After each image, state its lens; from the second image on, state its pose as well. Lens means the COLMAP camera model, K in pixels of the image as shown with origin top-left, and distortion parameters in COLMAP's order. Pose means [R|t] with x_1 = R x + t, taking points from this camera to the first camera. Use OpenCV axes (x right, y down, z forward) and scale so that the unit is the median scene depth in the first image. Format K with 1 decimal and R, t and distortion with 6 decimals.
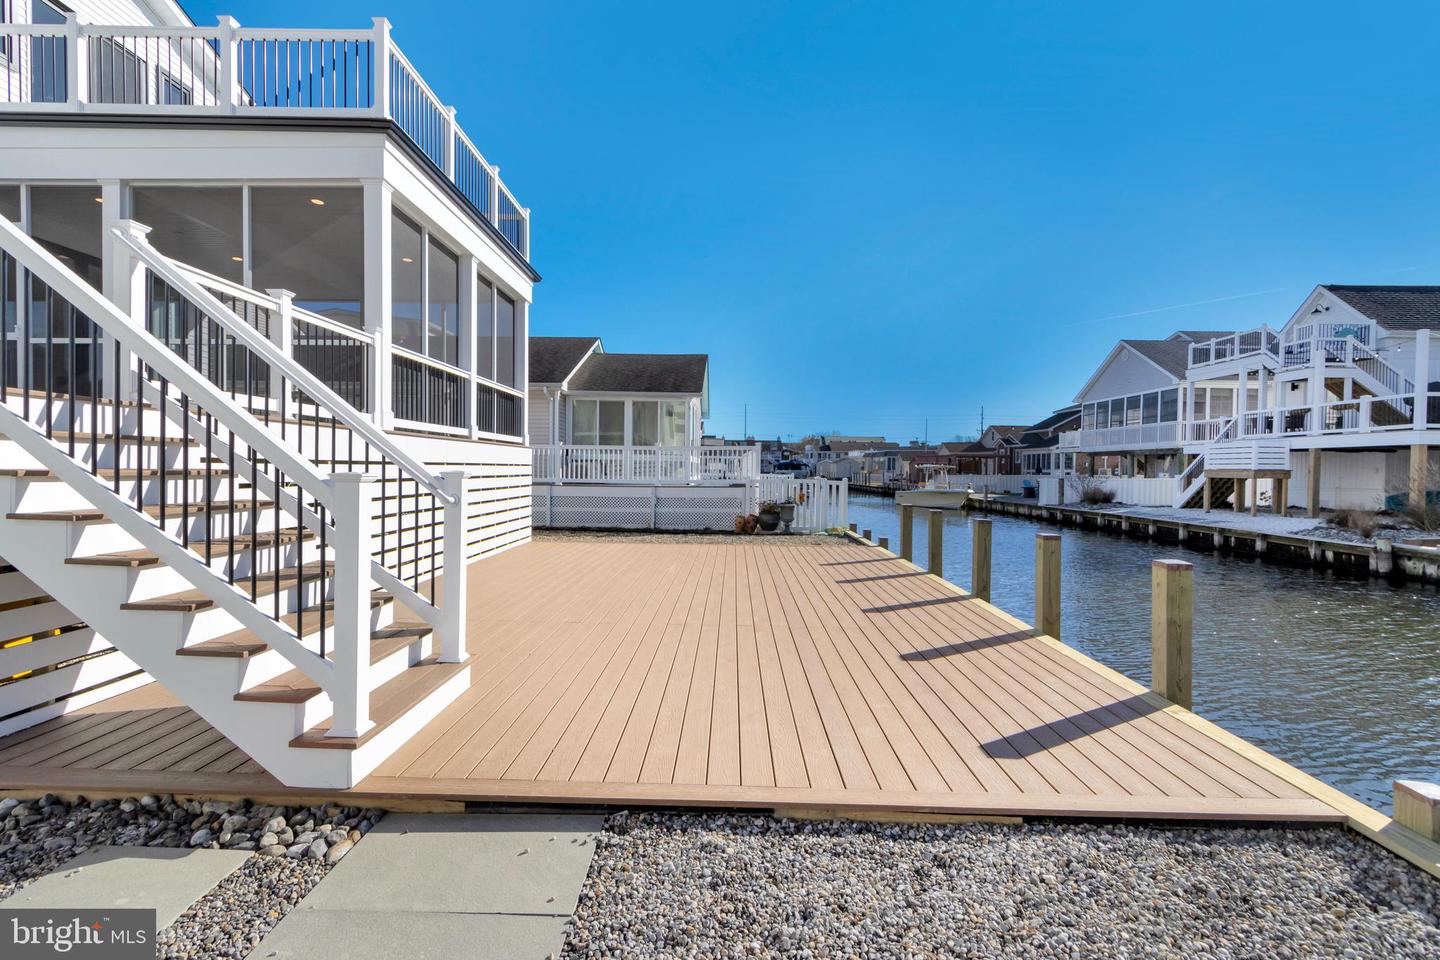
lens RADIAL K [[697.0, 0, 697.6], [0, 697.0, 480.2], [0, 0, 1]] dist [0.004548, 0.000180]
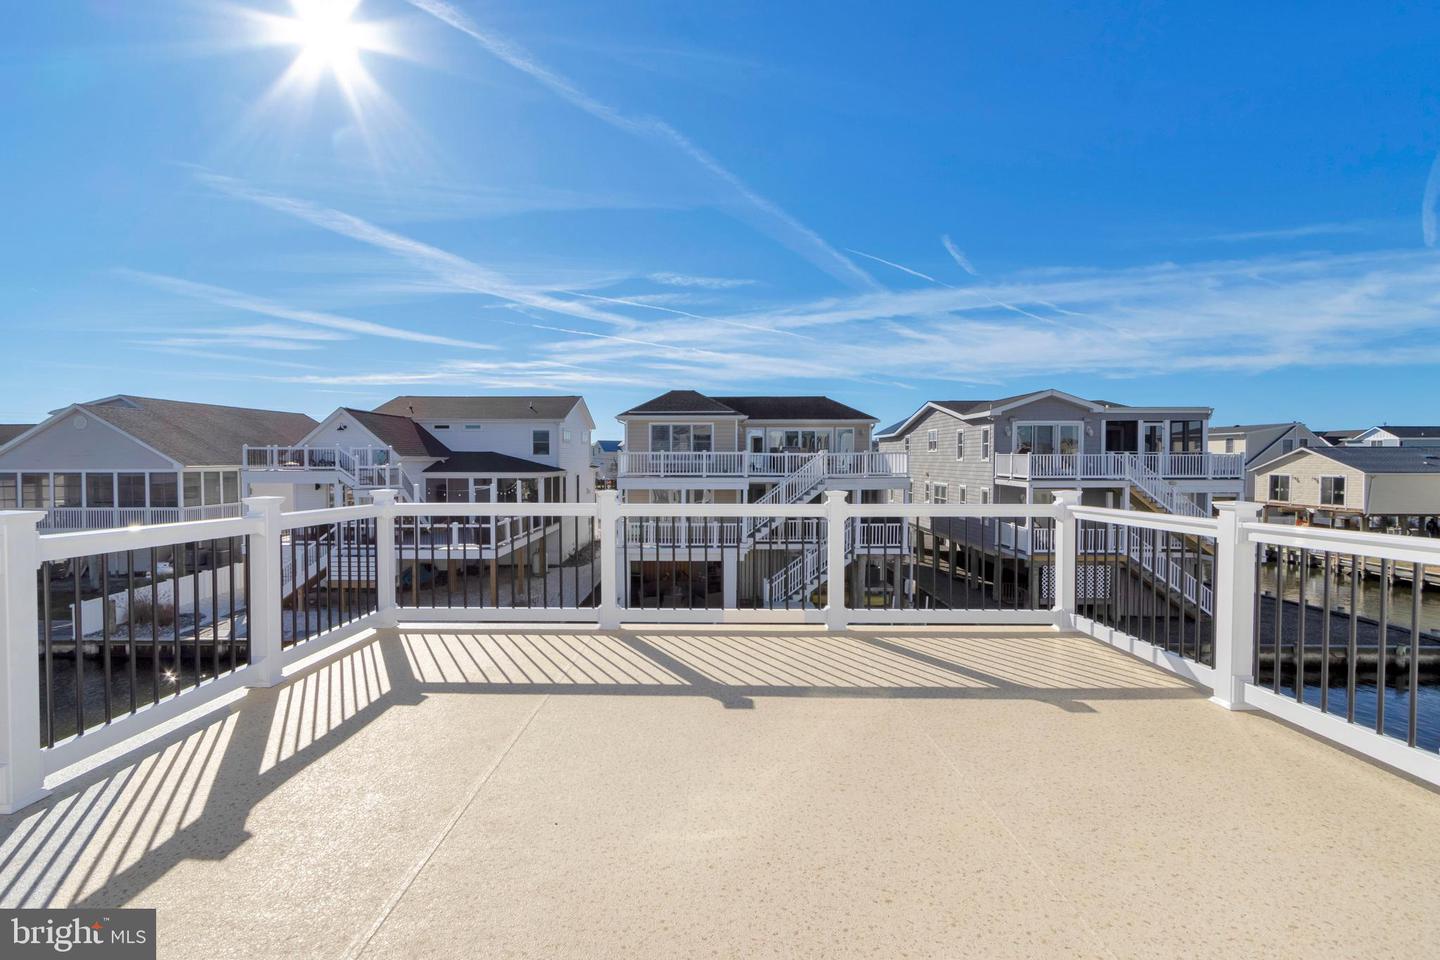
lens RADIAL K [[672.2, 0, 700.7], [0, 672.2, 474.3], [0, 0, 1]] dist [0.001809, -0.000493]
pose [[-0.018786, -0.036651, 0.999152, -0.322844], [0.015866, 0.999191, 0.036951, -0.204895], [-0.999698, 0.016547, -0.018189, 0.412096]]
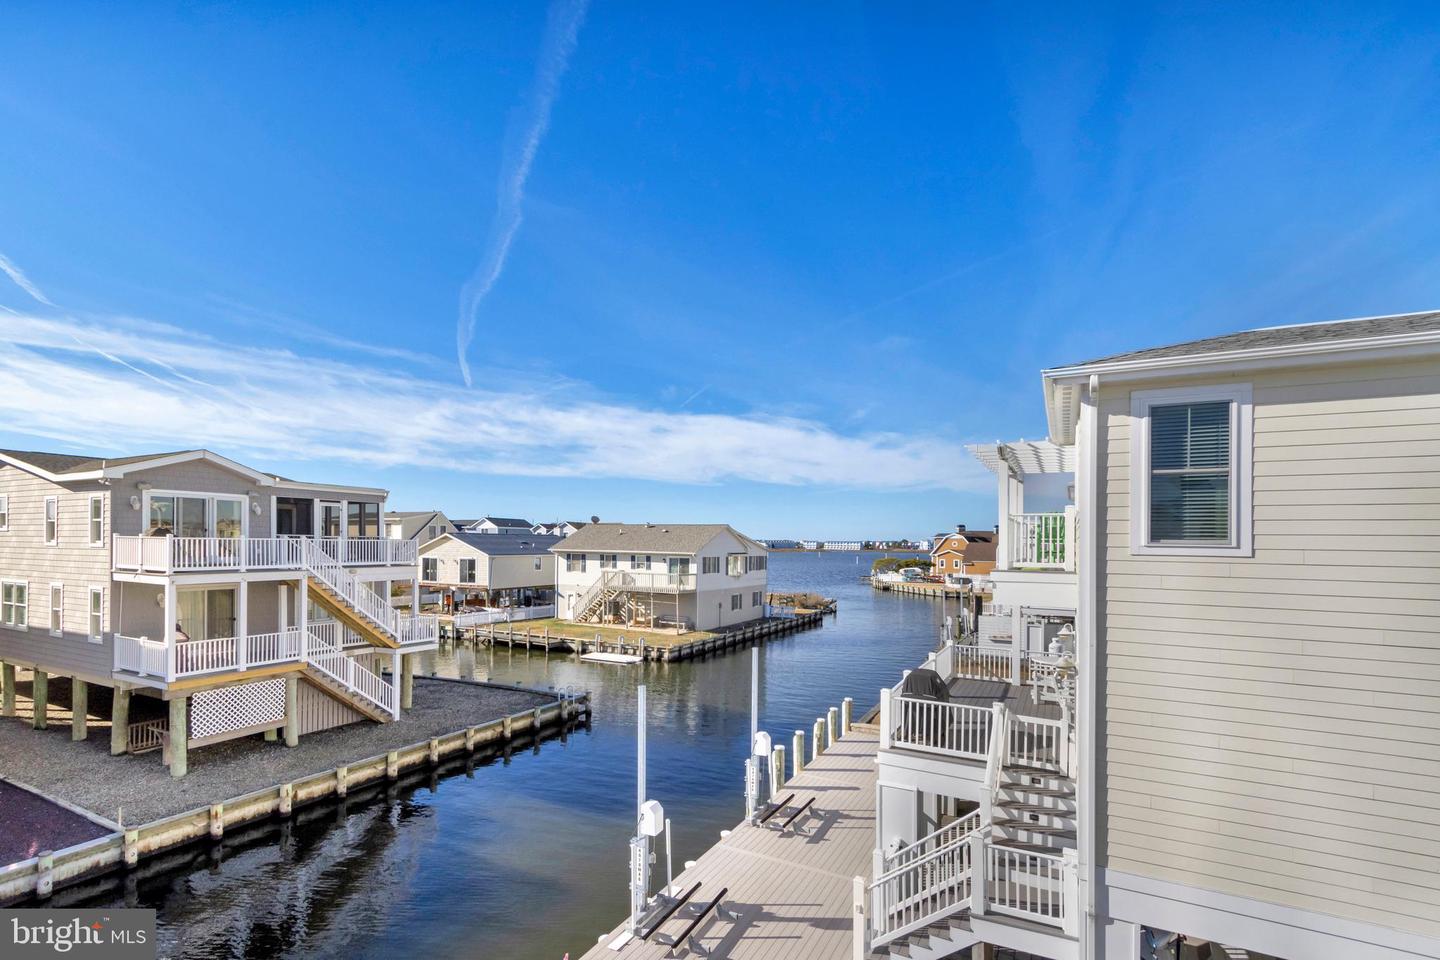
lens RADIAL K [[690.5, 0, 691.0], [0, 690.5, 548.8], [0, 0, 1]] dist [0.001138, -0.000203]
pose [[-0.894943, -0.023021, 0.445586, -0.123090], [-0.011998, 0.999549, 0.027542, -0.203817], [-0.446019, 0.019302, -0.894815, 0.297749]]
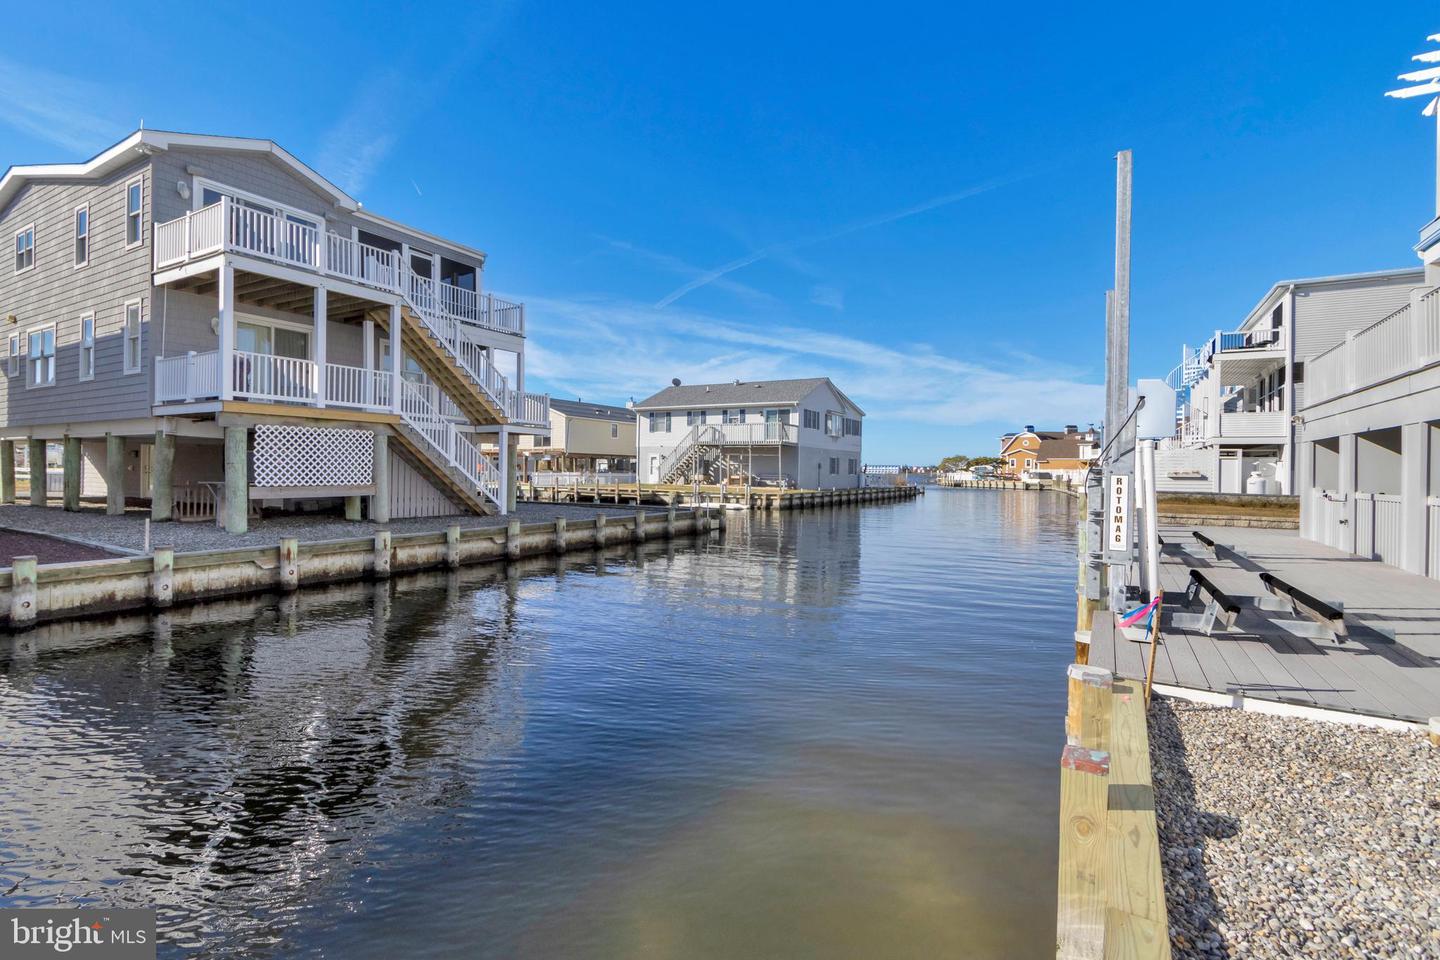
lens RADIAL K [[672.2, 0, 700.7], [0, 672.2, 474.3], [0, 0, 1]] dist [0.001809, -0.000493]
pose [[-0.875416, -0.027235, 0.482602, 0.125342], [-0.014962, 0.999460, 0.029261, 0.005462], [-0.483139, 0.018395, -0.875351, 0.167492]]
